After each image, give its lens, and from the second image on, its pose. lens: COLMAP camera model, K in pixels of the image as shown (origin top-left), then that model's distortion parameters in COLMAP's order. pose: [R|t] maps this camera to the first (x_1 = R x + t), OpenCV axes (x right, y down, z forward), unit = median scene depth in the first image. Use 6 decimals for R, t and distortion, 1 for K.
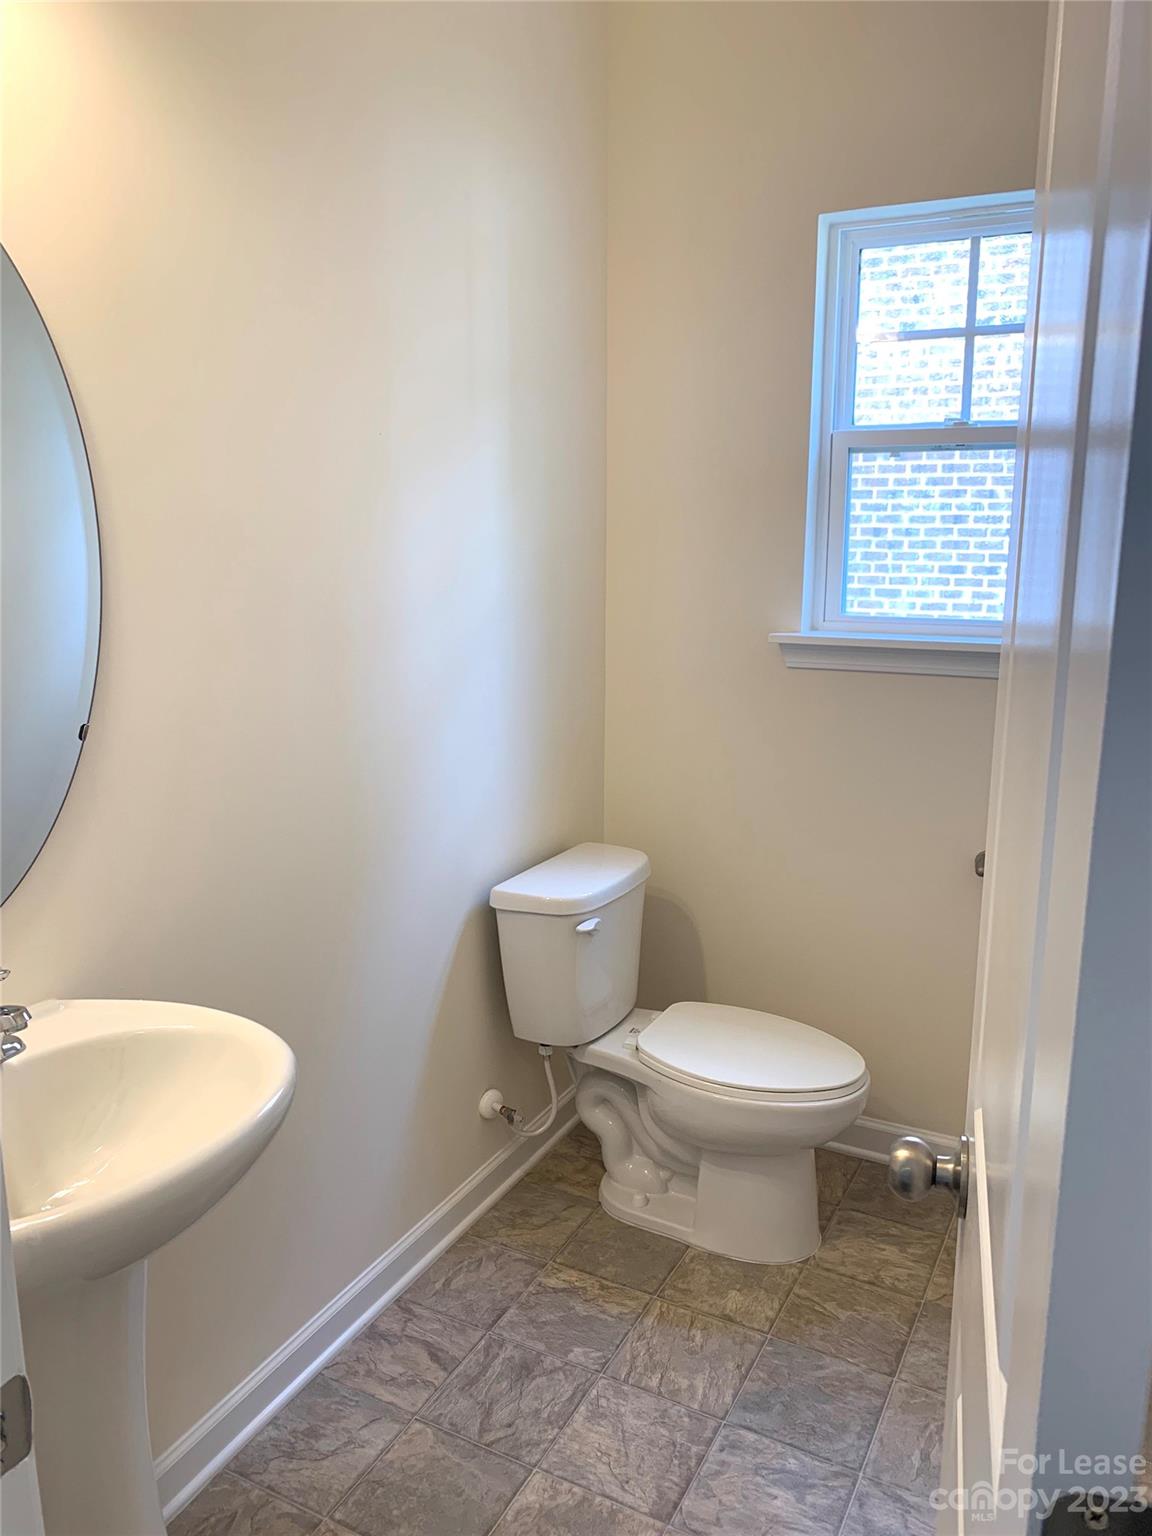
lens RADIAL K [[1174.1, 0, 572.1], [0, 1174.1, 767.8], [0, 0, 1]] dist [0.006480, -0.001003]
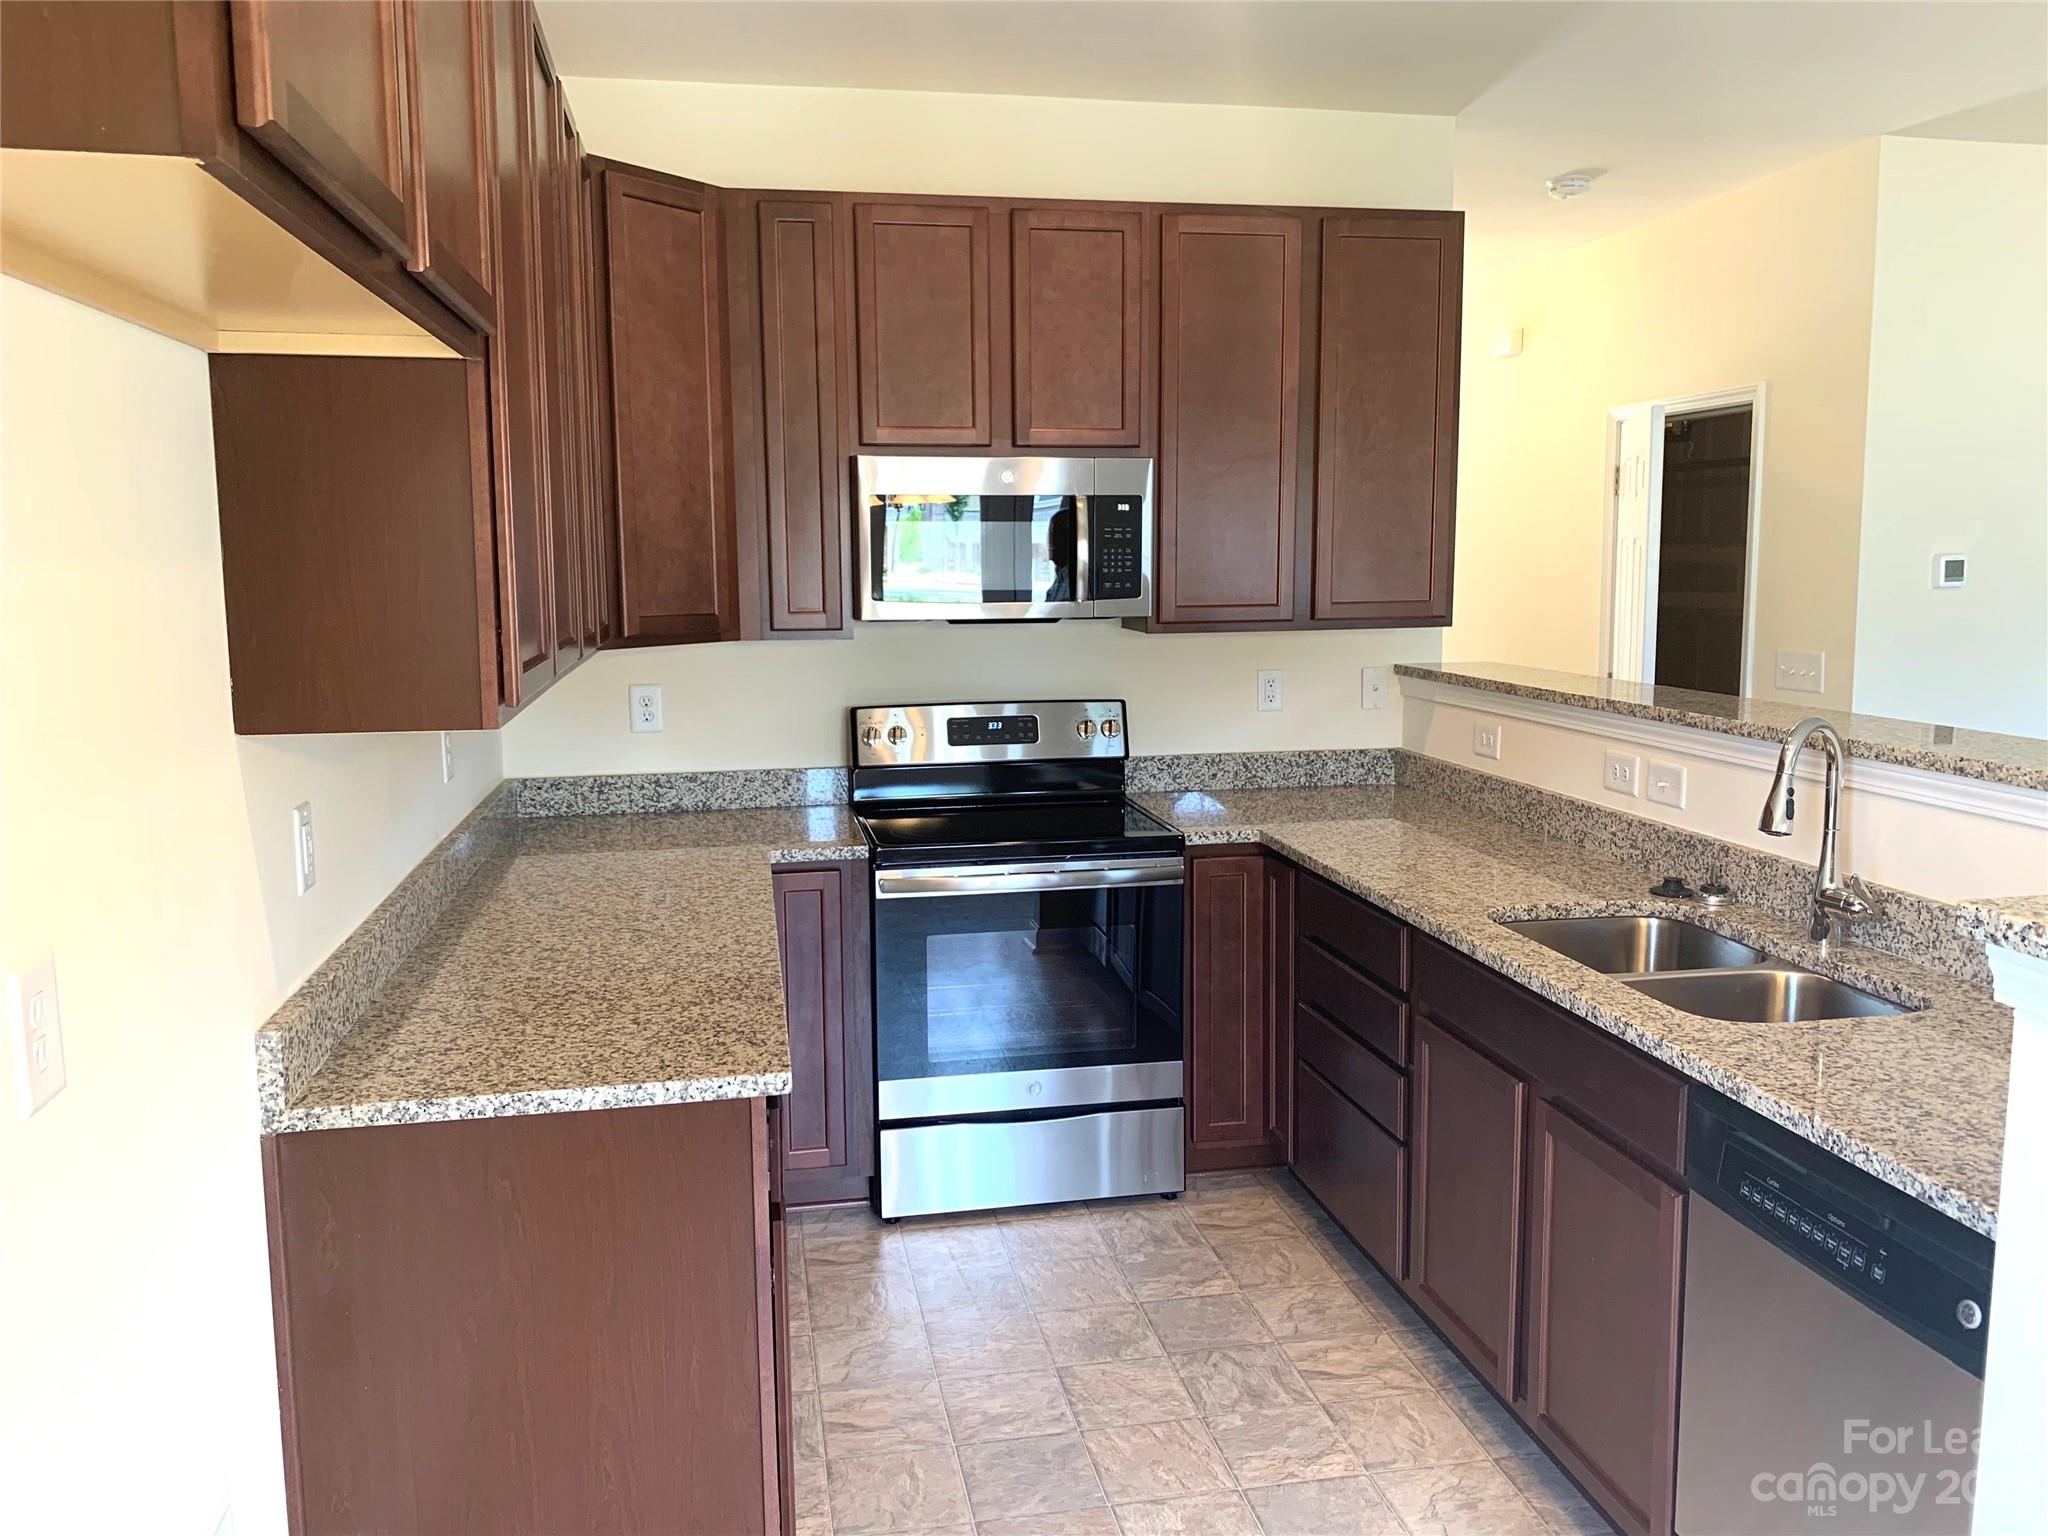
lens RADIAL K [[1565.5, 0, 1029.4], [0, 1565.5, 758.1], [0, 0, 1]] dist [0.006480, -0.001003]
pose [[-0.775324, 0.084473, -0.625889, 1.037224], [-0.147892, 0.939177, 0.309958, -0.477793], [0.614004, 0.332882, -0.715674, 1.835594]]
